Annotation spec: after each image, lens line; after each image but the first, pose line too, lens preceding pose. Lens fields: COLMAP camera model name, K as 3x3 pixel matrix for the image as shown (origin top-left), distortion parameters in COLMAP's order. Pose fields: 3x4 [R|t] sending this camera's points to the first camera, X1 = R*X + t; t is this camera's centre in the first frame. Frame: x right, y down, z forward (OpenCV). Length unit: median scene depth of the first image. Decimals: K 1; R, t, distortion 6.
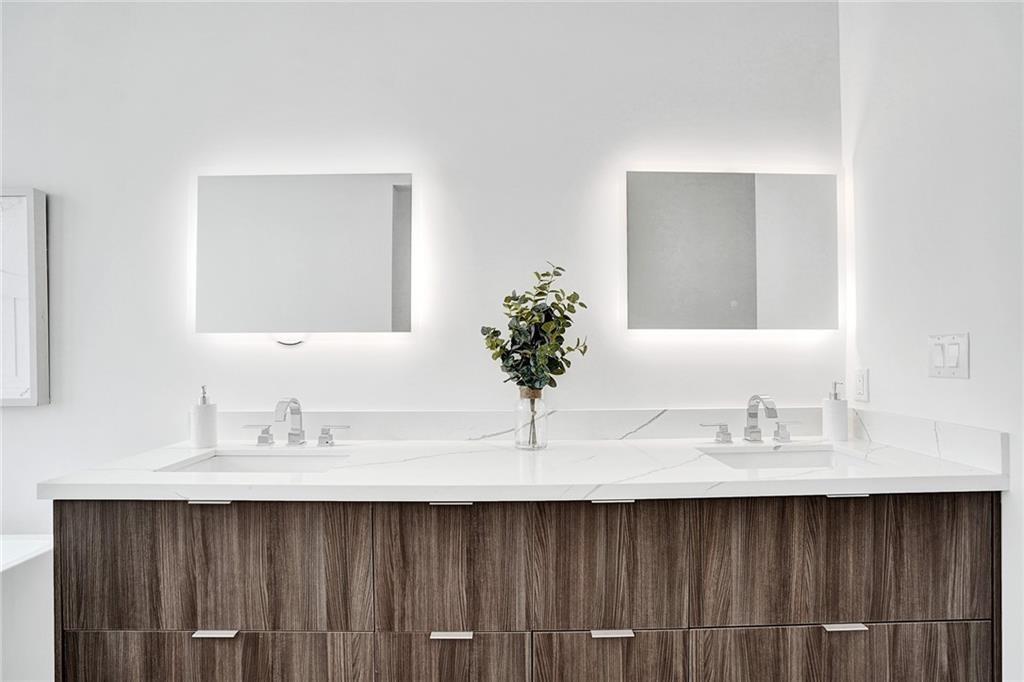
lens RADIAL K [[489.2, 0, 510.1], [0, 489.2, 349.7], [0, 0, 1]] dist [-0.035564, 0.001478]
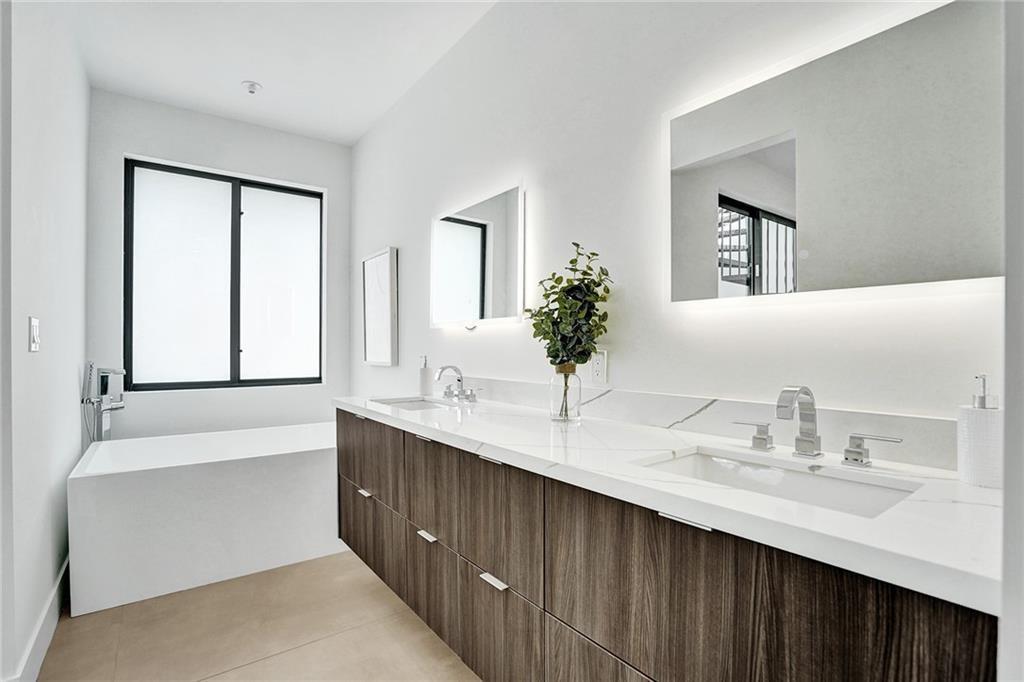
lens RADIAL K [[489.2, 0, 510.1], [0, 489.2, 349.7], [0, 0, 1]] dist [-0.035564, 0.001478]
pose [[0.588312, 0.008698, -0.808587, 1.107795], [0.002369, 0.999919, 0.012479, 0.044851], [0.808631, -0.009257, 0.588244, 0.377345]]
